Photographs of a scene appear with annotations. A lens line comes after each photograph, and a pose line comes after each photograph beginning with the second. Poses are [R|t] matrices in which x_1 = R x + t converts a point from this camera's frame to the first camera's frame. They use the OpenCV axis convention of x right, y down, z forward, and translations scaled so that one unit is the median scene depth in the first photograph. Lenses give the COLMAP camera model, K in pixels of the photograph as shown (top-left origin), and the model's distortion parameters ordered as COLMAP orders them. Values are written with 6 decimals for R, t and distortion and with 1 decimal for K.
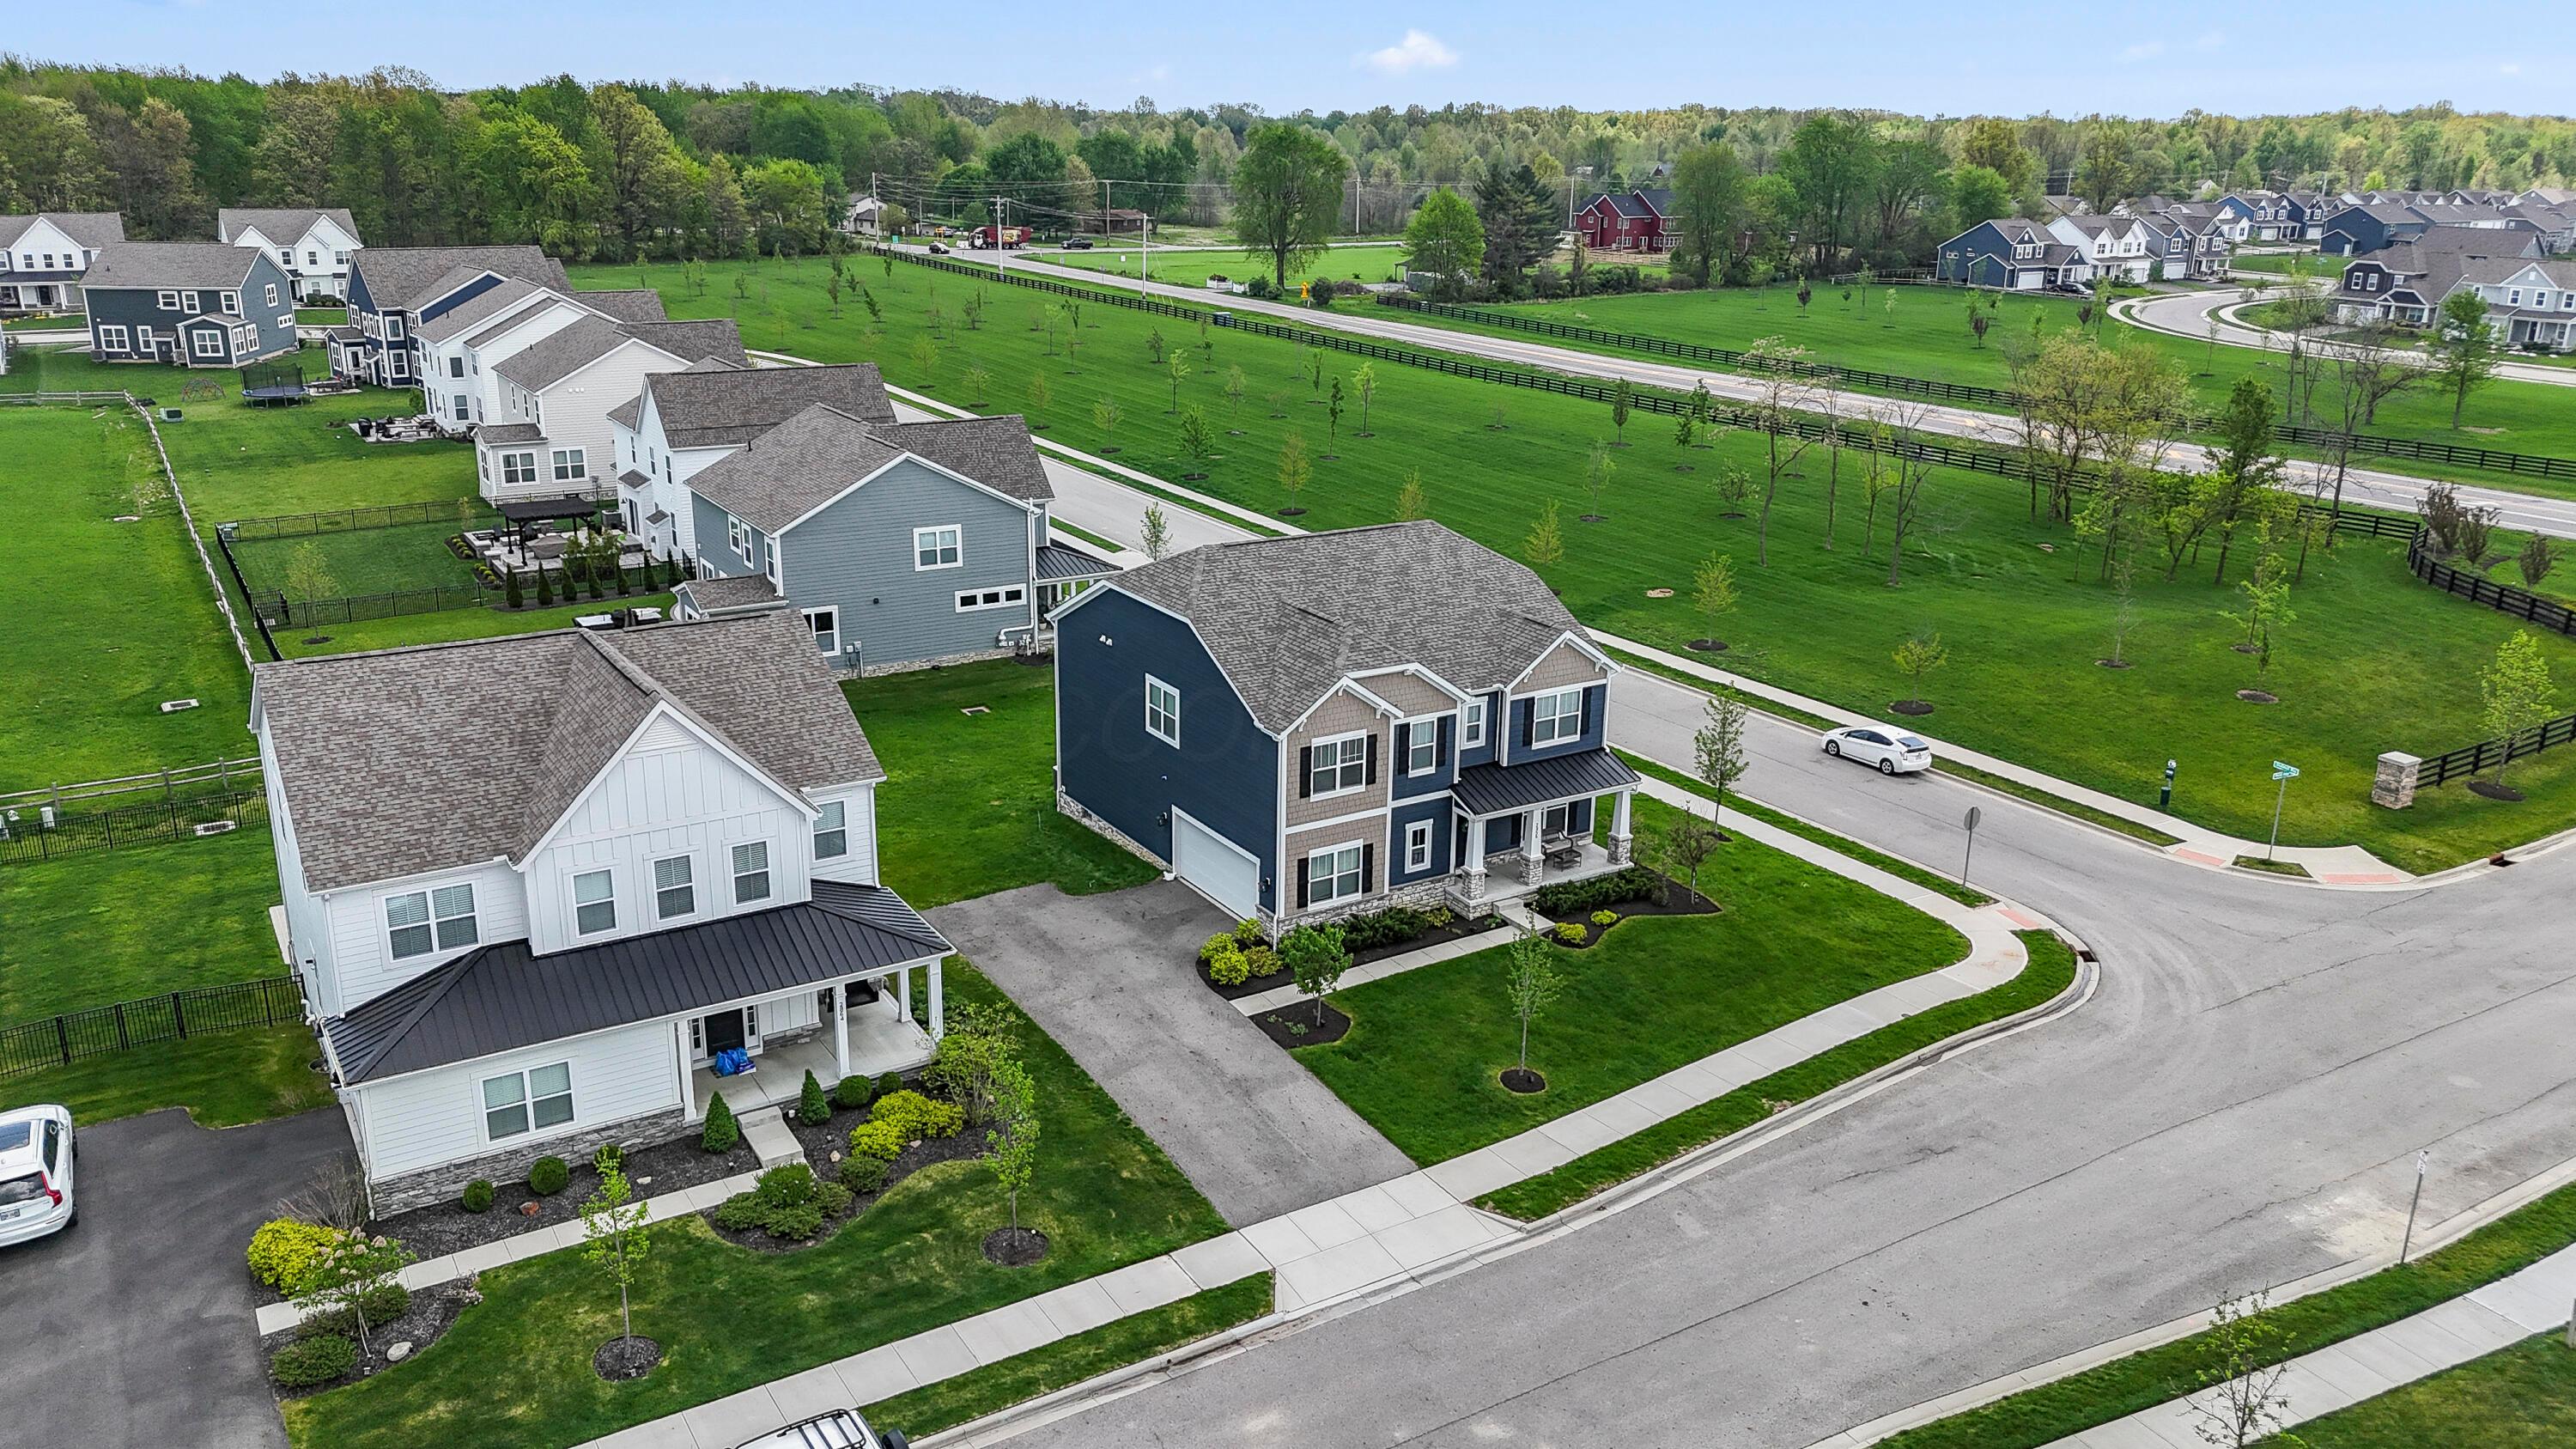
lens RADIAL K [[1895.0, 0, 1296.1], [0, 1895.0, 730.5], [0, 0, 1]] dist [0.074771, -0.079314]
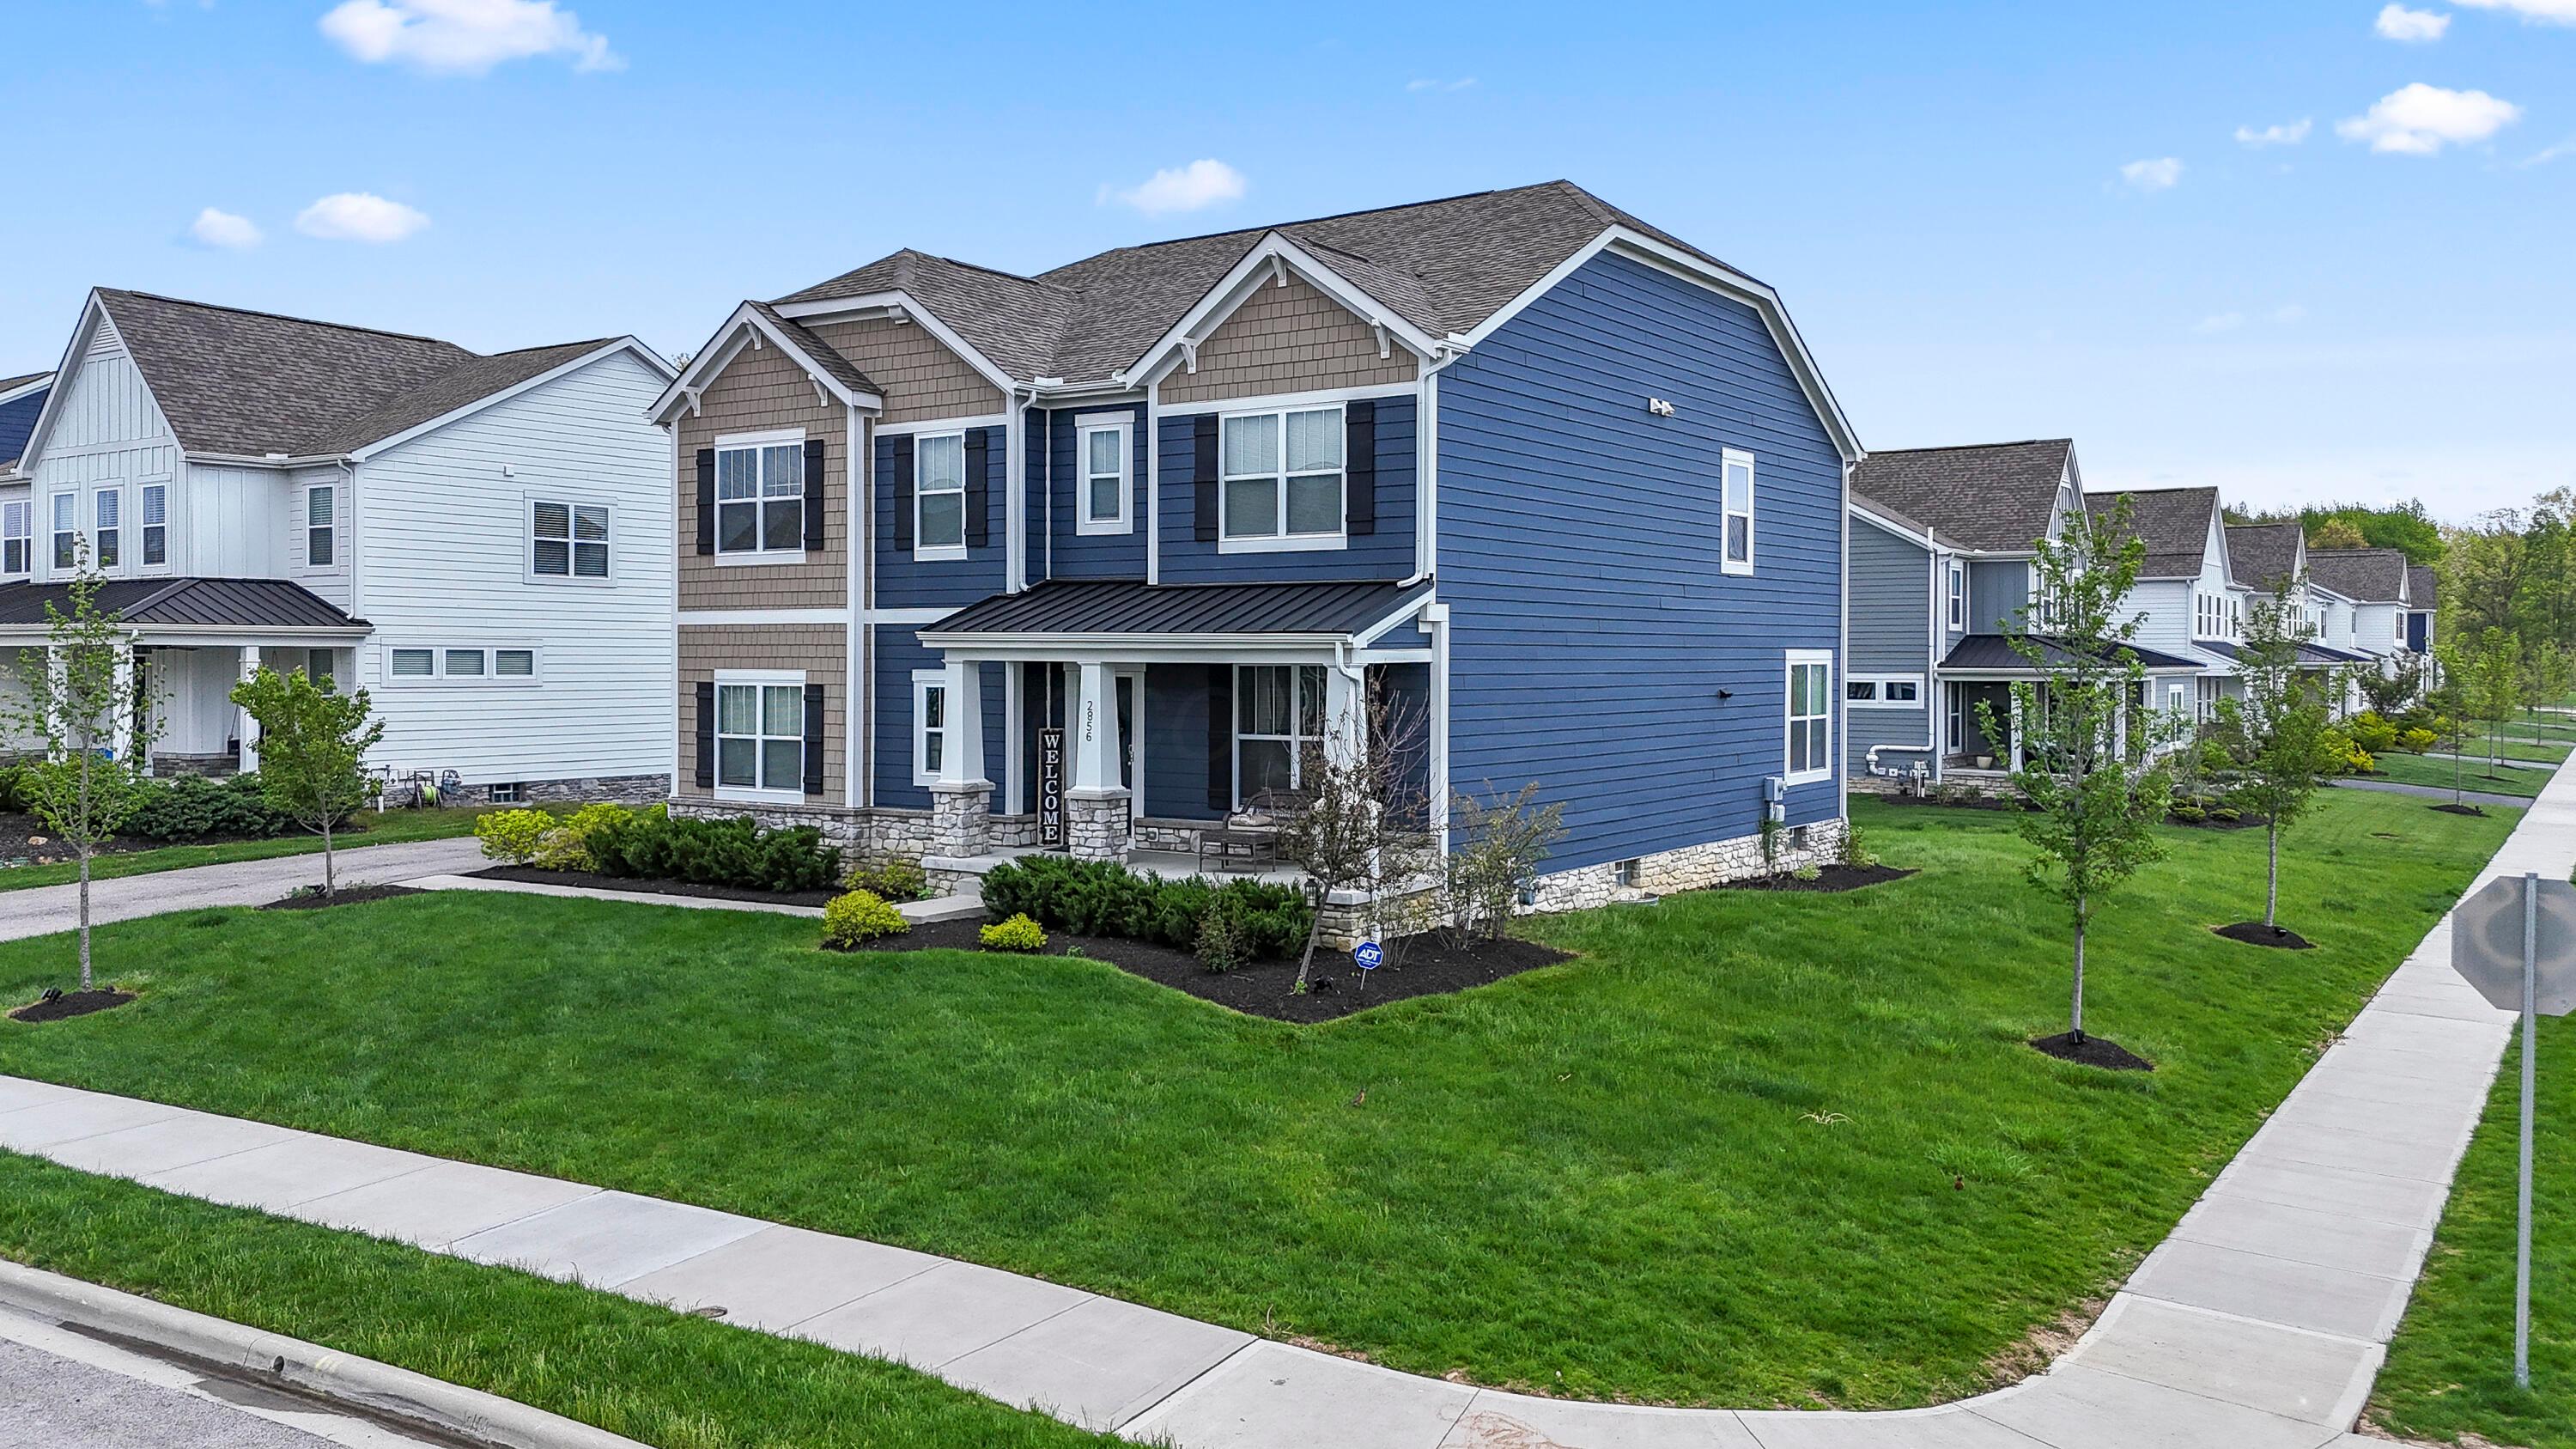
lens RADIAL K [[1943.1, 0, 1285.4], [0, 1943.1, 678.9], [0, 0, 1]] dist [0.060930, -0.086556]
pose [[0.391832, -0.004495, -0.920026, 0.522390], [-0.277882, 0.952708, -0.123002, 0.084150], [0.877068, 0.303855, 0.372052, 0.902765]]
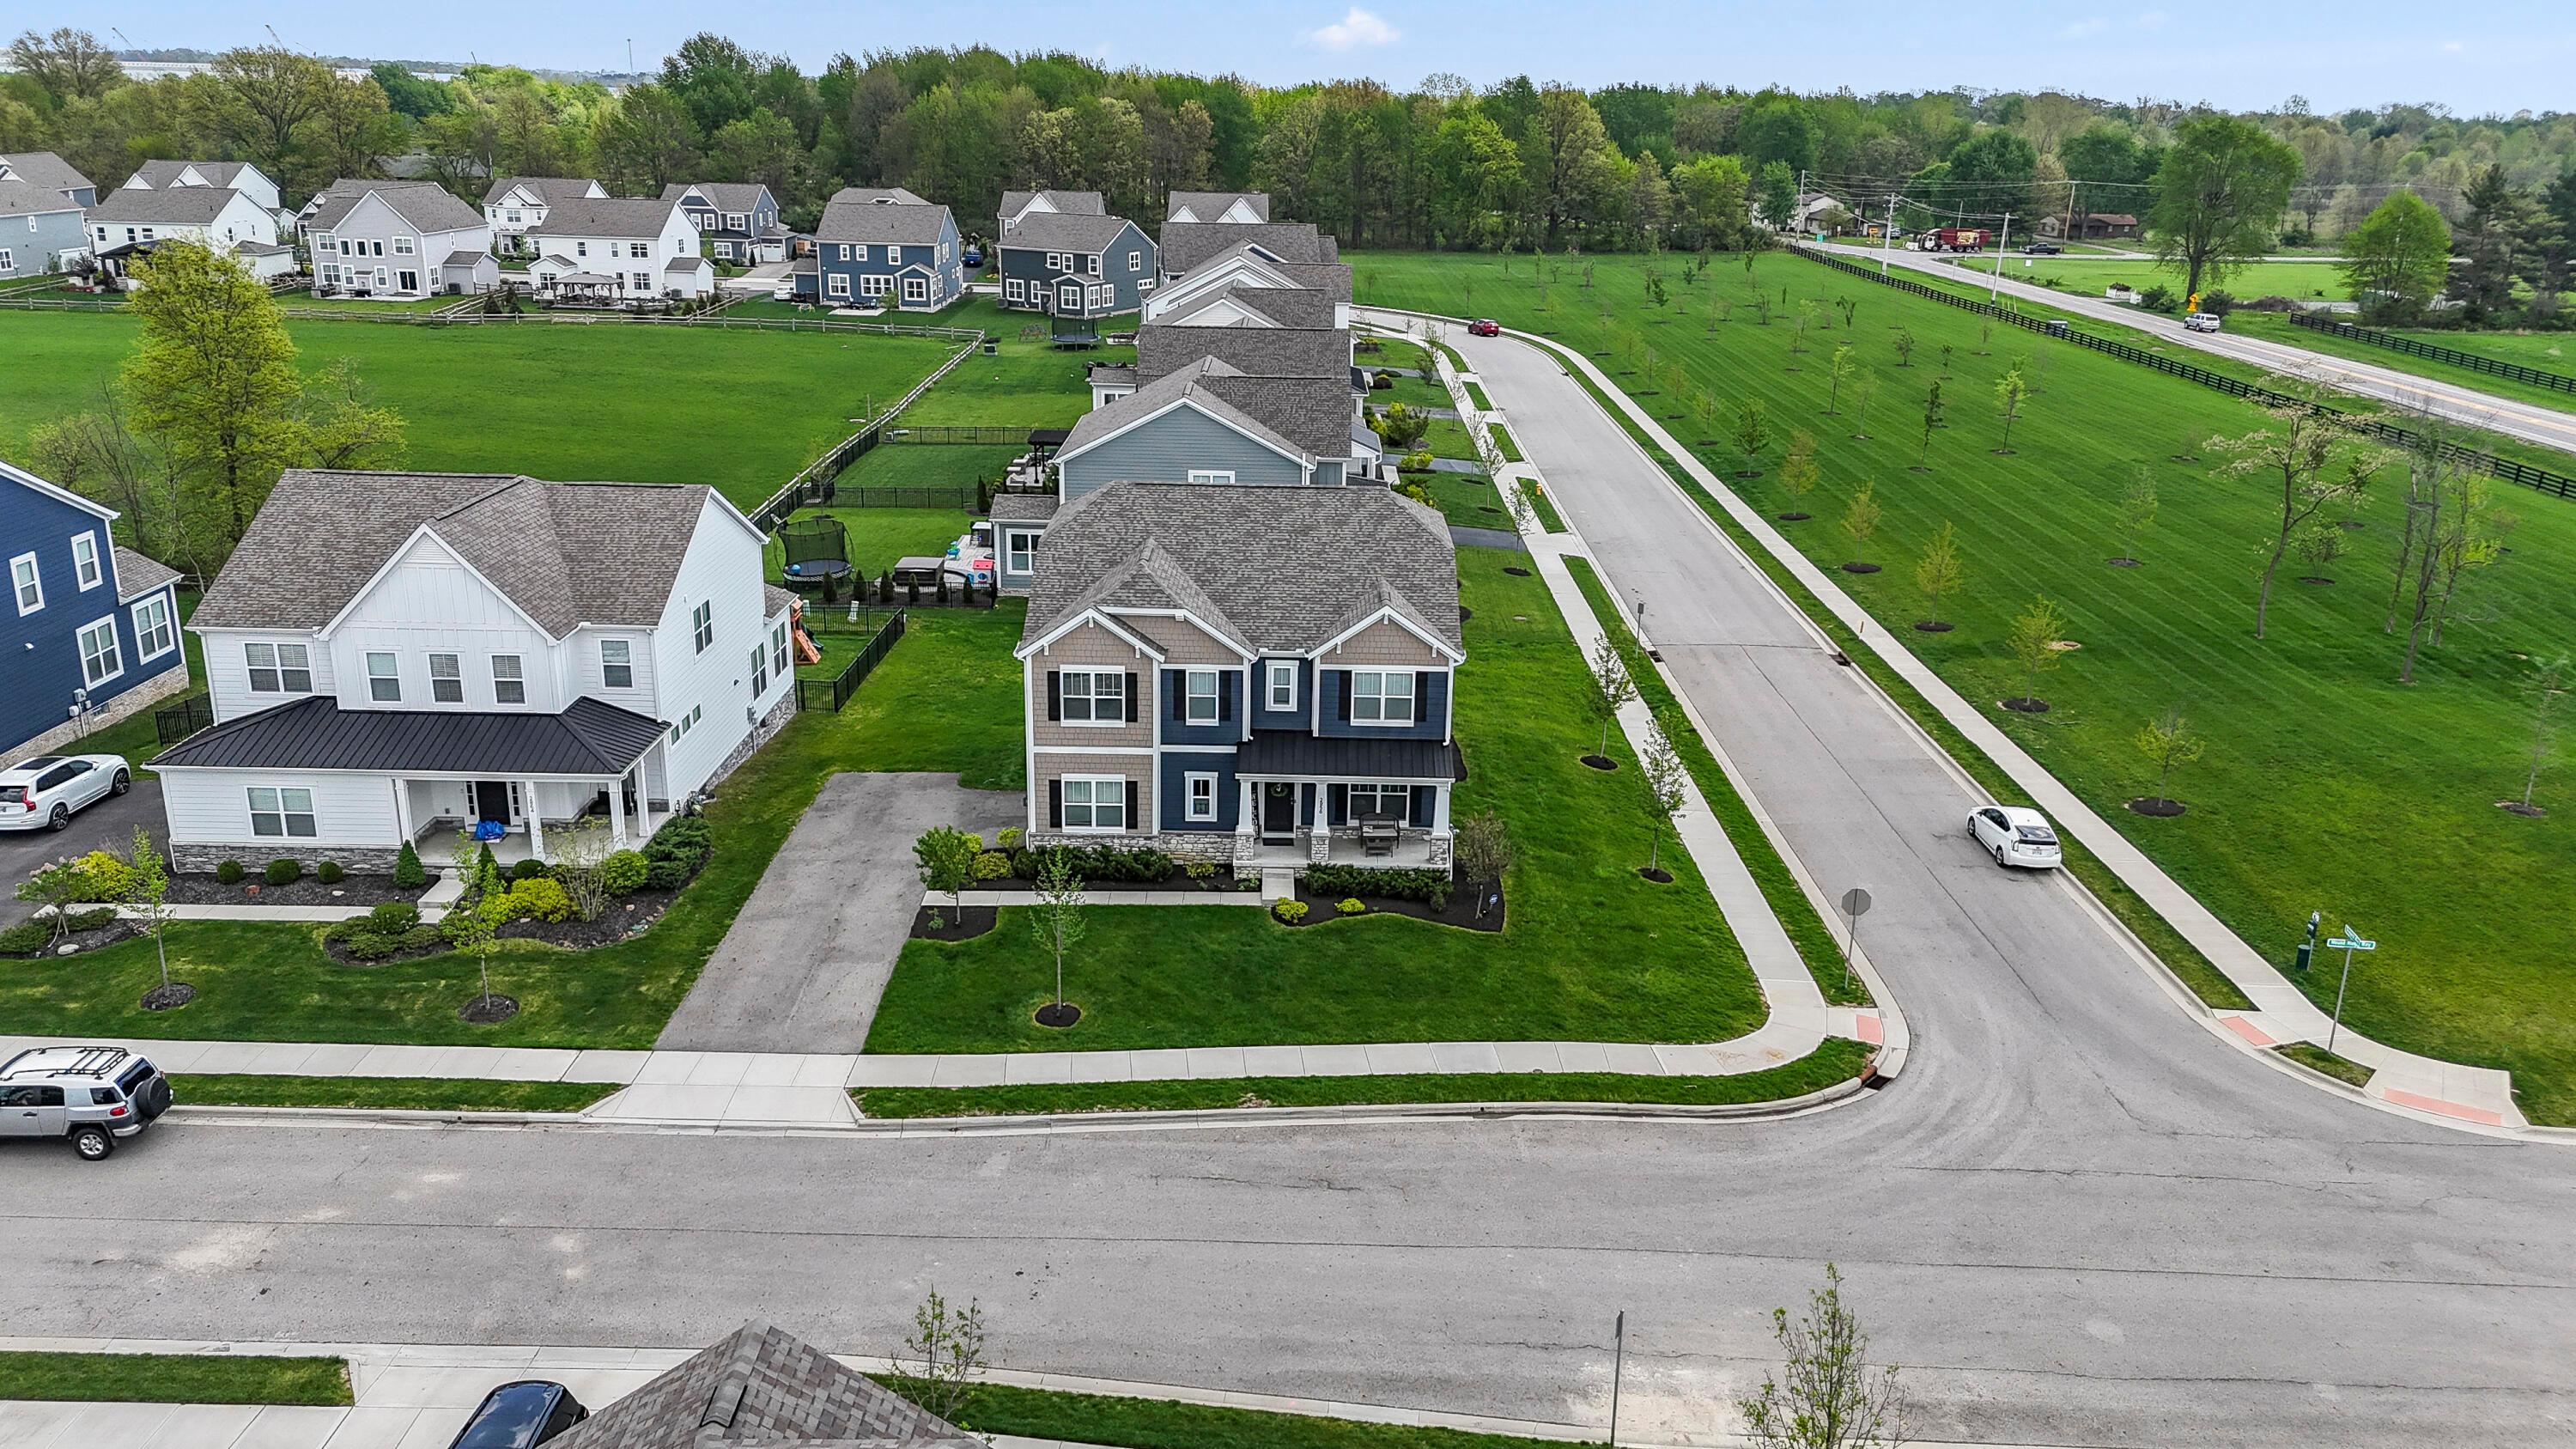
lens RADIAL K [[1895.0, 0, 1296.1], [0, 1895.0, 730.5], [0, 0, 1]] dist [0.074771, -0.079314]
pose [[0.845042, 0.167405, -0.507818, 0.613423], [-0.169047, 0.984657, 0.043291, -0.025380], [0.507274, 0.049263, 0.860376, 0.163122]]
